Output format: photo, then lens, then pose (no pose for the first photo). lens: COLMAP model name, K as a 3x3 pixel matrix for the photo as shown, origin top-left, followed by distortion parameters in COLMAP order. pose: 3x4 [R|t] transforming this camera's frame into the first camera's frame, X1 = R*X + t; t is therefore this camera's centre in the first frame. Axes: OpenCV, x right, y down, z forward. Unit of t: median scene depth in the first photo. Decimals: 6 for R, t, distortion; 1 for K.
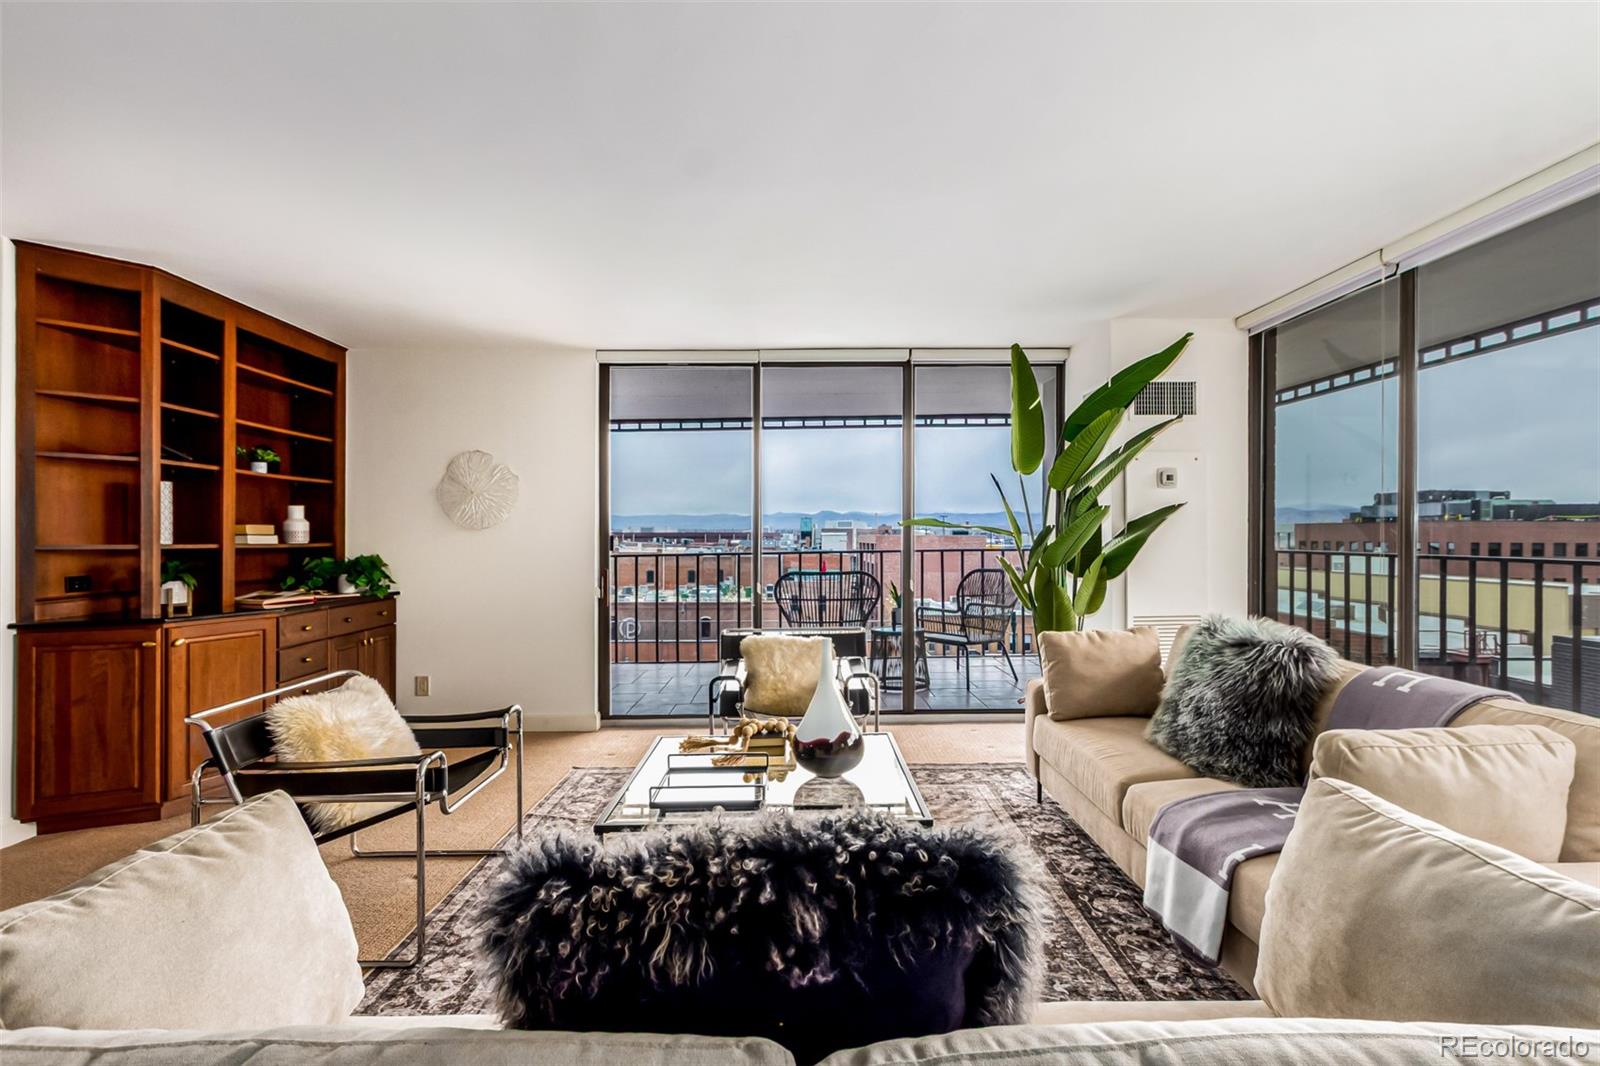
lens RADIAL K [[743.9, 0, 800.0], [0, 743.9, 533.0], [0, 0, 1]] dist [0.002356, 0.000370]
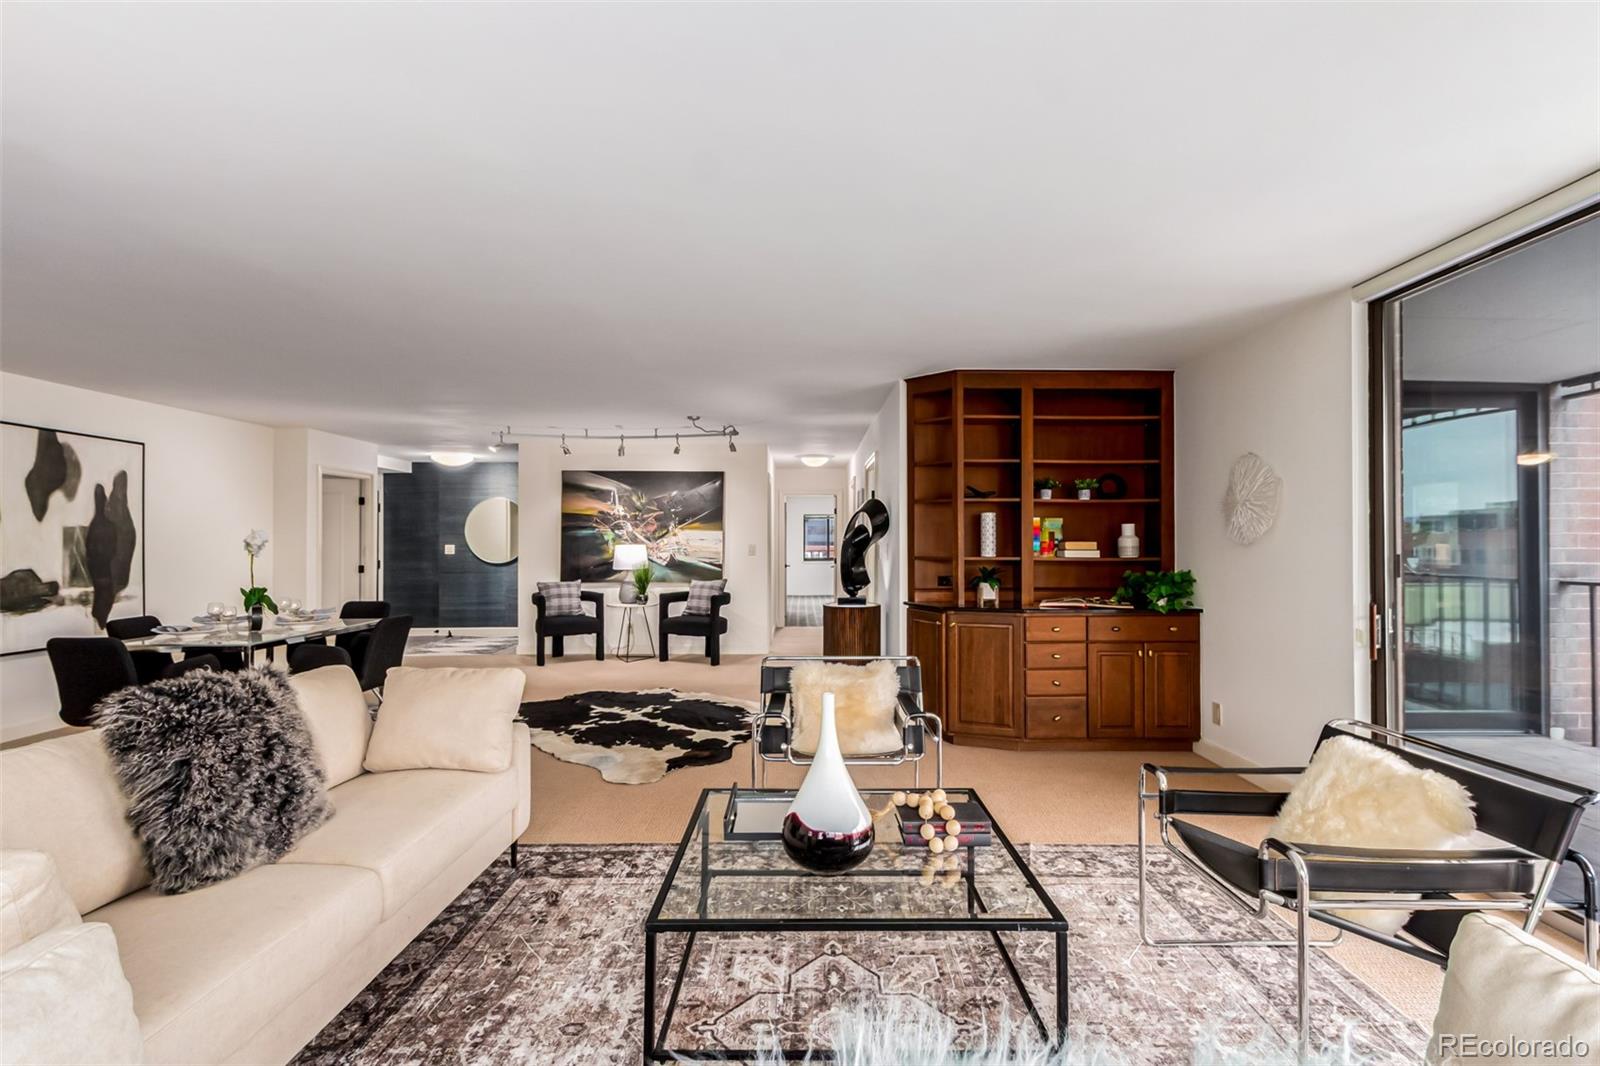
lens RADIAL K [[729.7, 0, 808.3], [0, 729.7, 536.8], [0, 0, 1]] dist [0.002080, 0.000584]
pose [[-0.010470, -0.010013, -0.999895, 0.503983], [0.005230, 0.999936, -0.010068, -0.009926], [0.999932, -0.005335, -0.010417, 0.624804]]
